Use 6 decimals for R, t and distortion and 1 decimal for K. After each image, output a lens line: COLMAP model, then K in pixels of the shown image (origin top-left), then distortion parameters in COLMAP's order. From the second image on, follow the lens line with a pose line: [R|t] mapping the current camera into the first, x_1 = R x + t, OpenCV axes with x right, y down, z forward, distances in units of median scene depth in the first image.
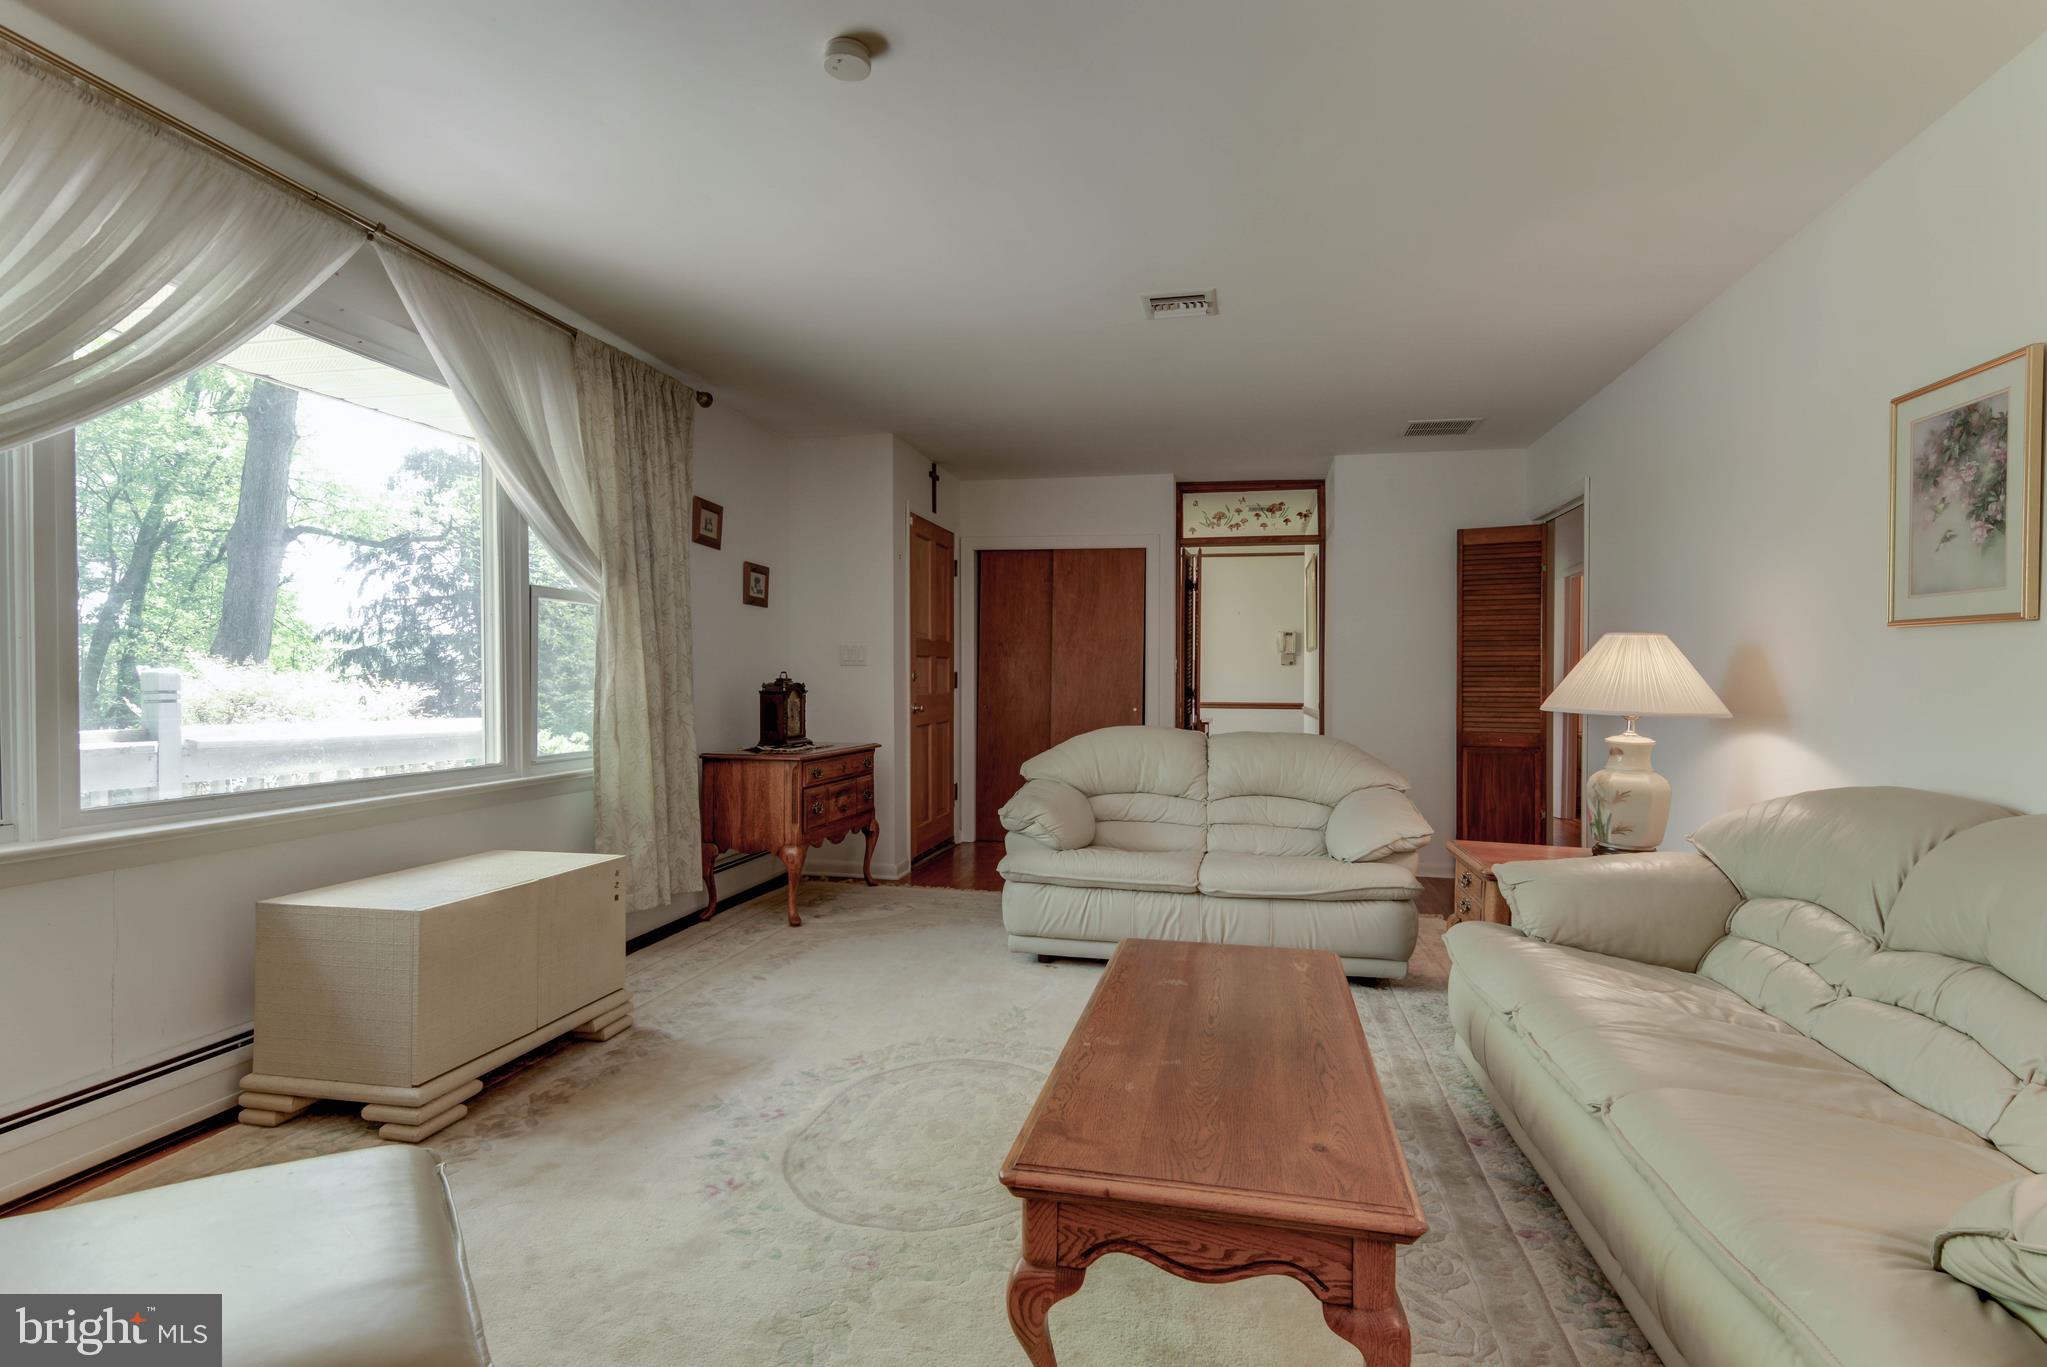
lens RADIAL K [[1027.6, 0, 1023.5], [0, 1027.6, 690.4], [0, 0, 1]] dist [0.025898, -0.011268]
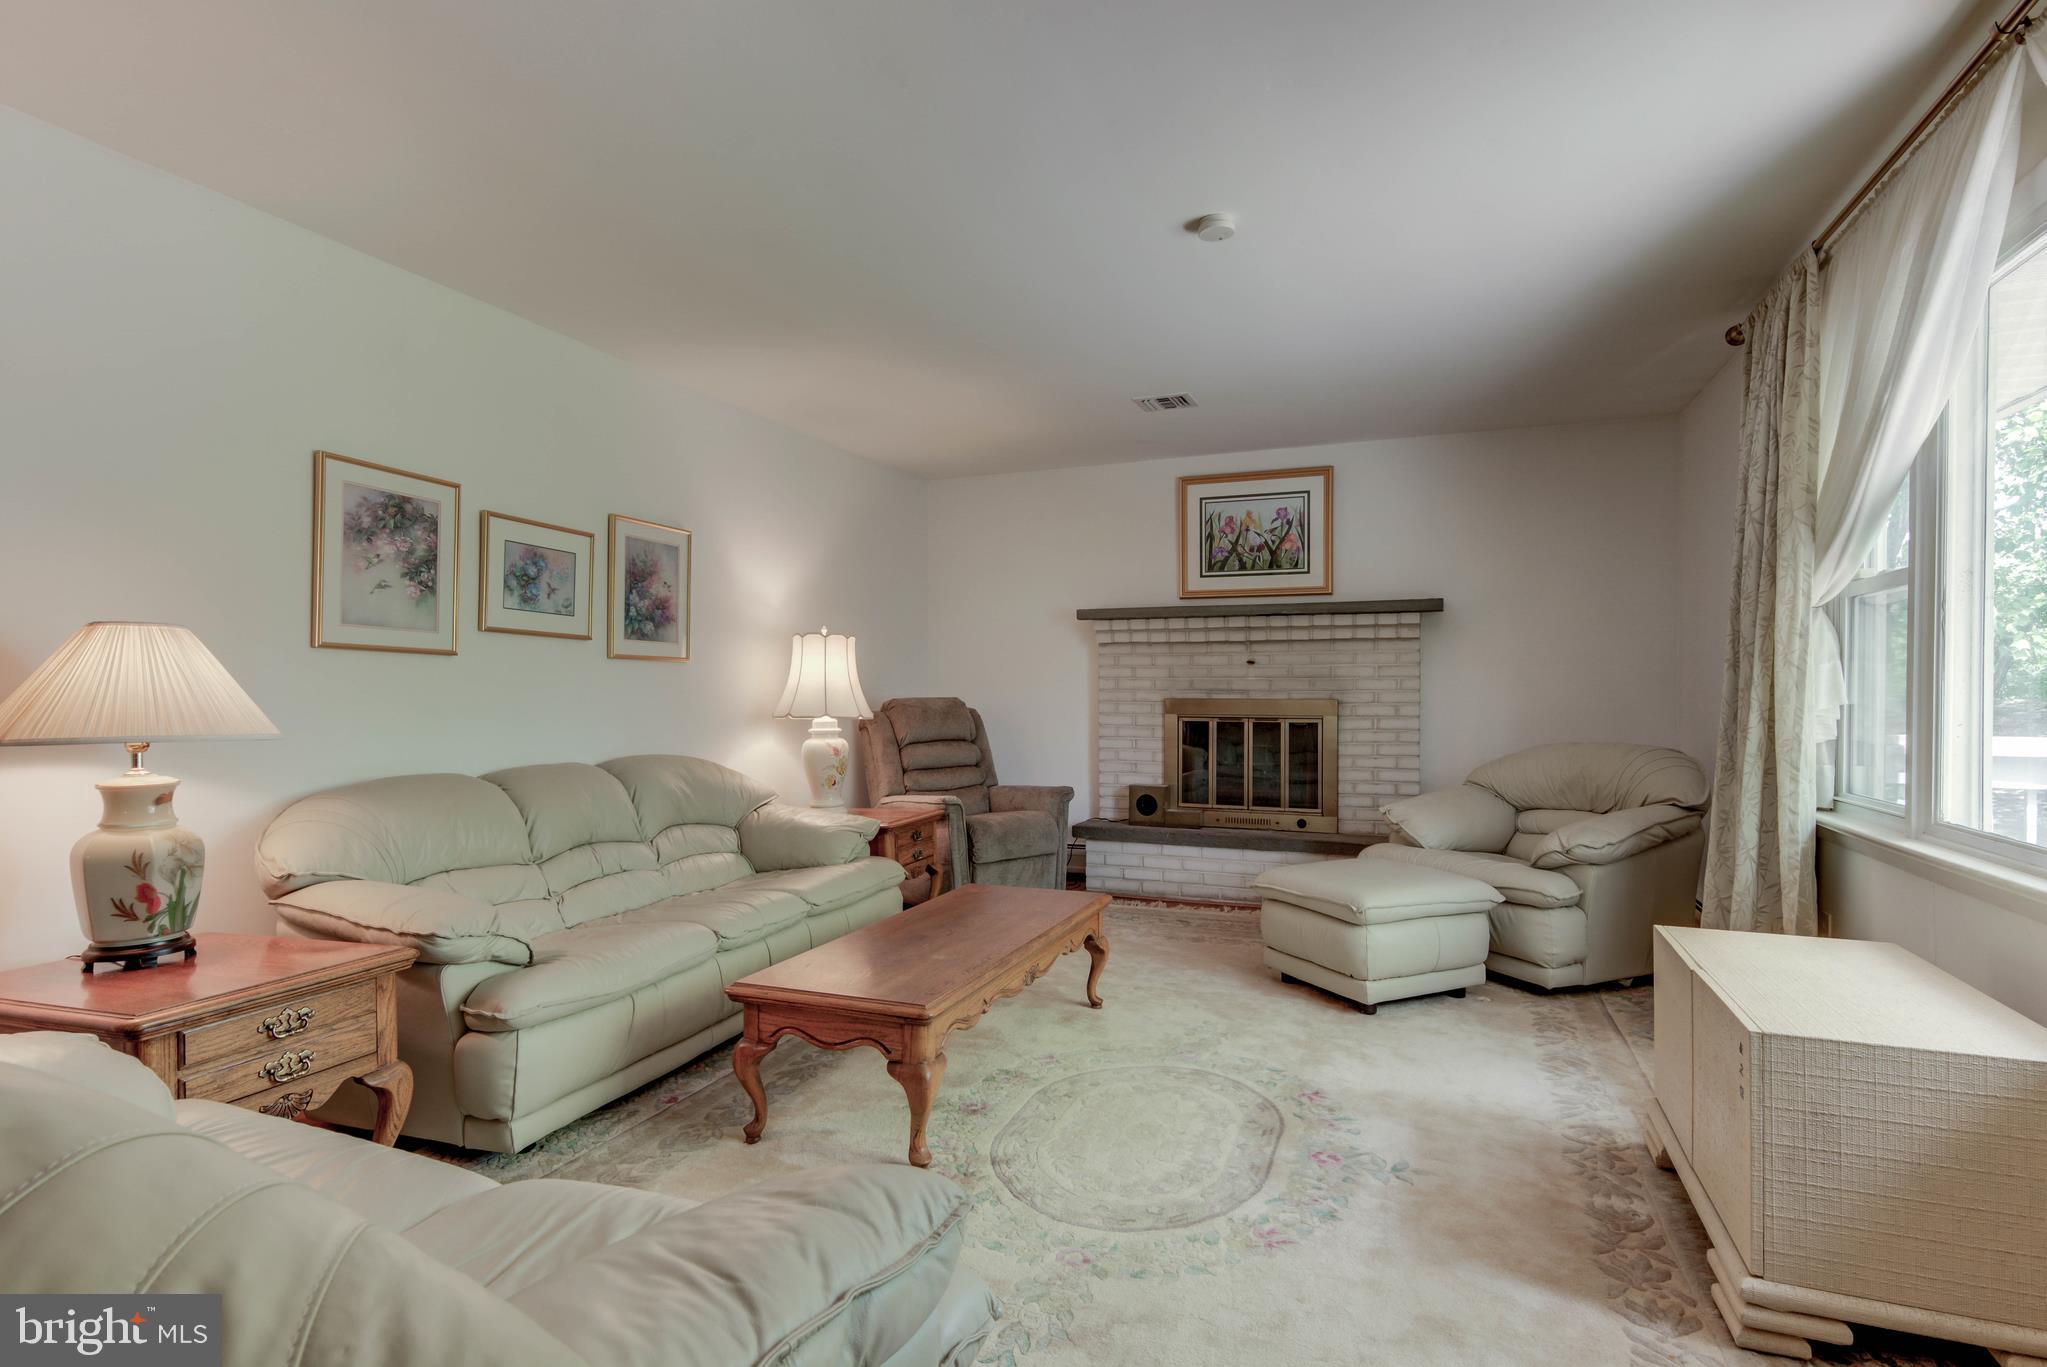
lens RADIAL K [[1027.6, 0, 1023.5], [0, 1027.6, 690.4], [0, 0, 1]] dist [0.025898, -0.011268]
pose [[-0.986873, -0.005810, 0.161393, -0.136268], [-0.003687, 0.999903, 0.013451, -0.035520], [-0.161456, 0.012679, -0.986799, 2.244029]]
